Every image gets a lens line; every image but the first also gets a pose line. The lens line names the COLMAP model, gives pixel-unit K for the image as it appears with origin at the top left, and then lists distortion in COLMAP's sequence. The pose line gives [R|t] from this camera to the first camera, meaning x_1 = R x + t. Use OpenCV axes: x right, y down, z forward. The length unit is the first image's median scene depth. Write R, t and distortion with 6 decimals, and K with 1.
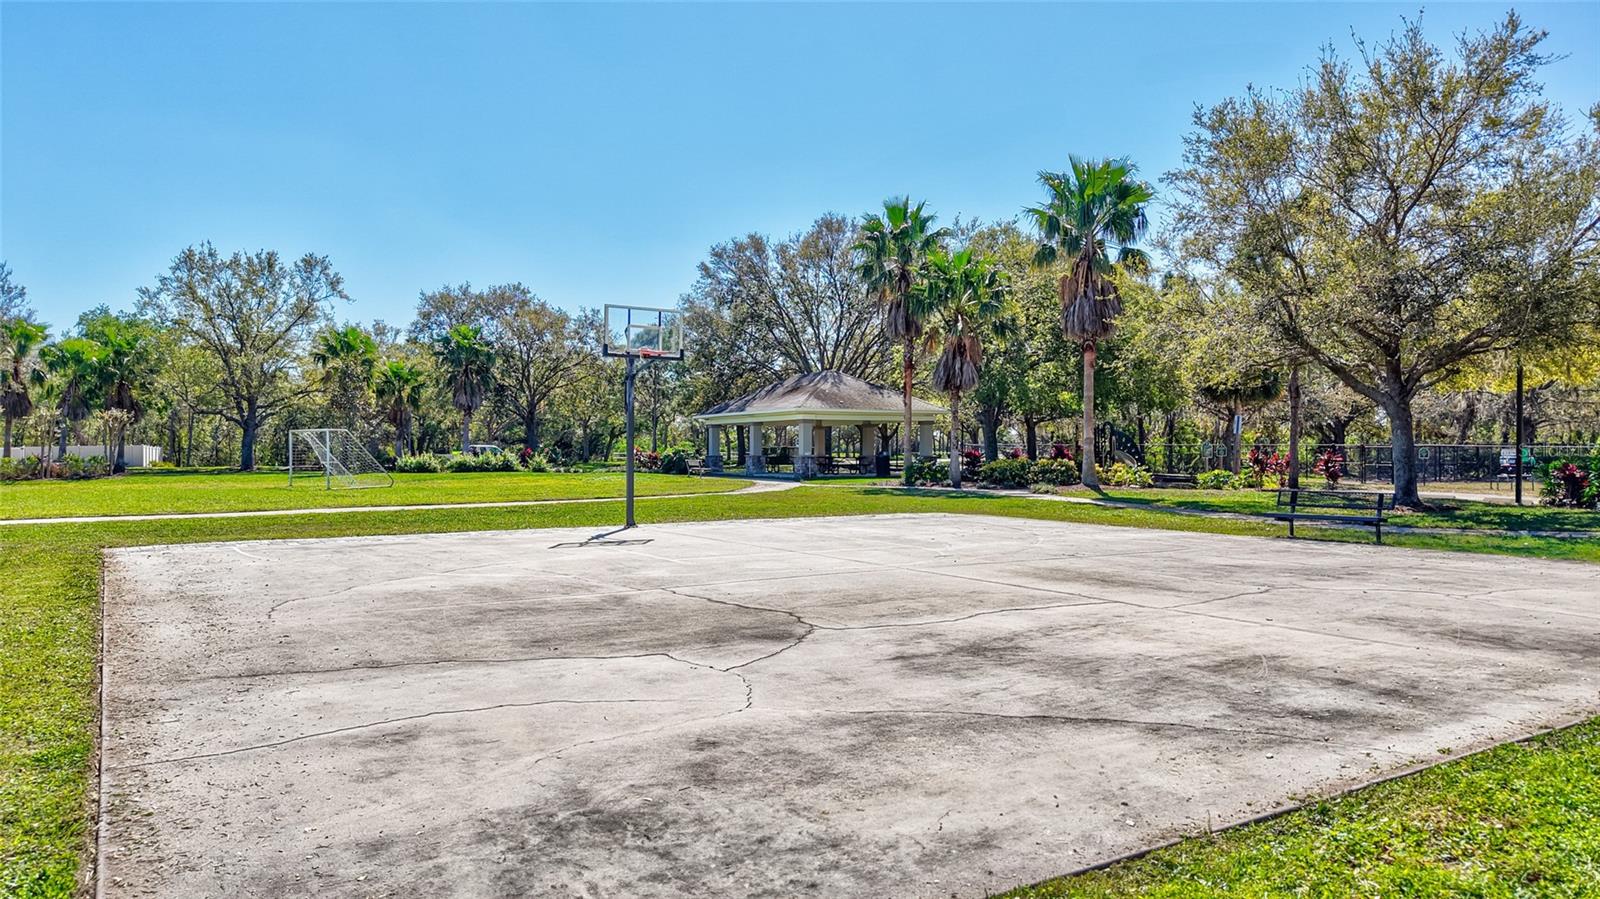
lens RADIAL K [[1072.7, 0, 800.0], [0, 1072.7, 449.5], [0, 0, 1]] dist [0.074593, -0.106854]
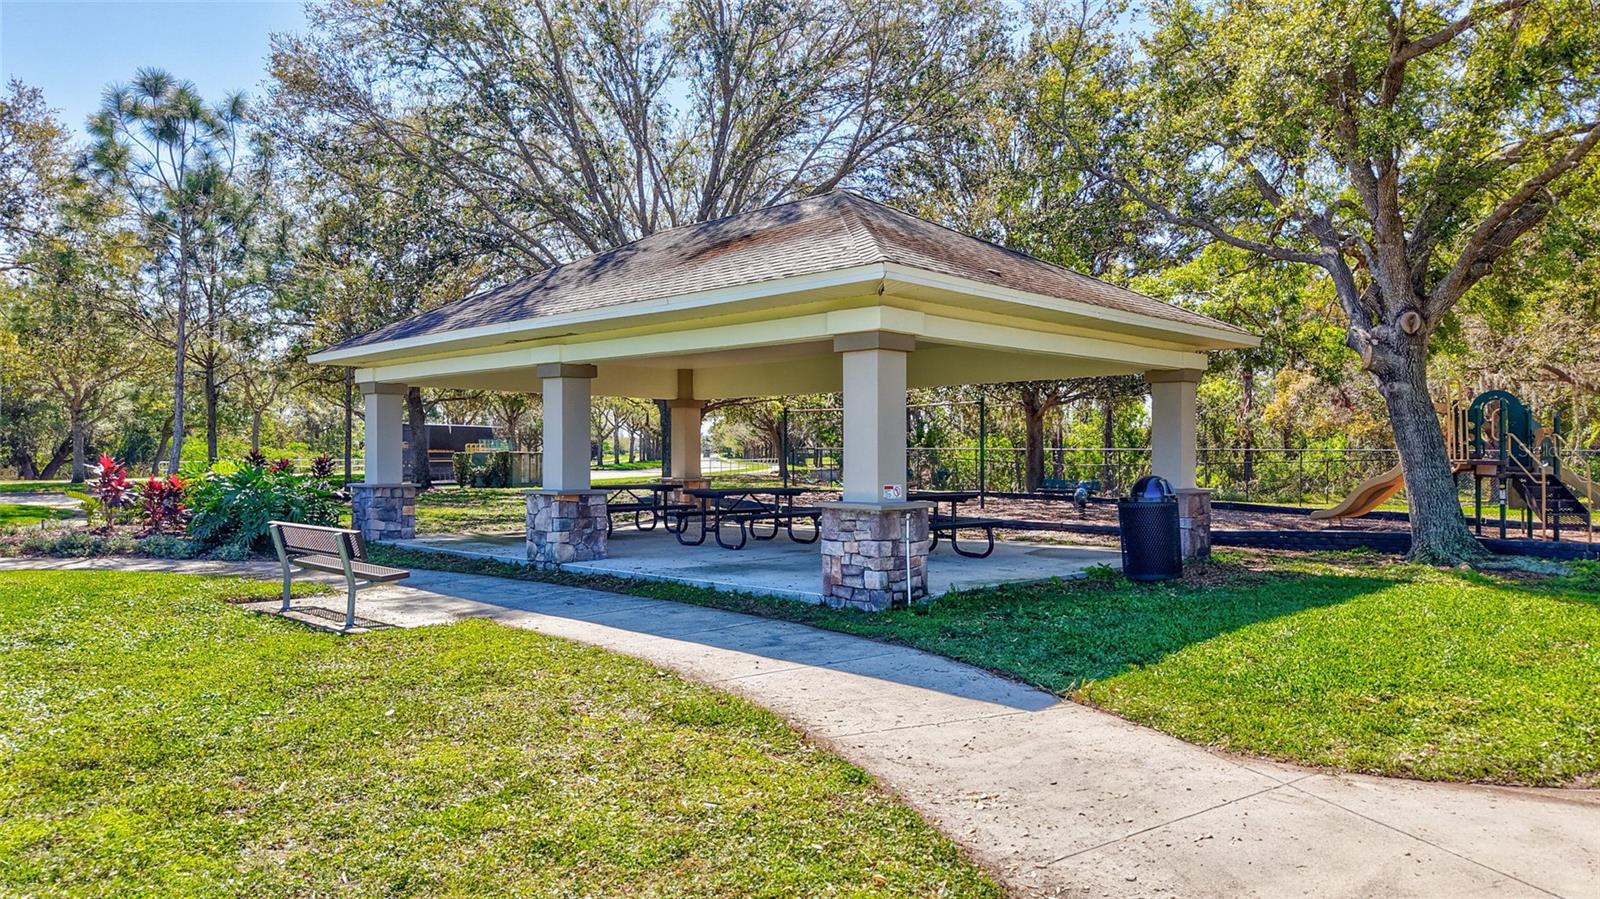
lens RADIAL K [[1072.7, 0, 800.0], [0, 1072.7, 449.5], [0, 0, 1]] dist [0.074593, -0.106854]
pose [[0.947839, -0.001423, 0.318745, -0.073814], [0.002040, 0.999997, -0.001602, -0.003466], [-0.318742, 0.002169, 0.947839, 0.734187]]
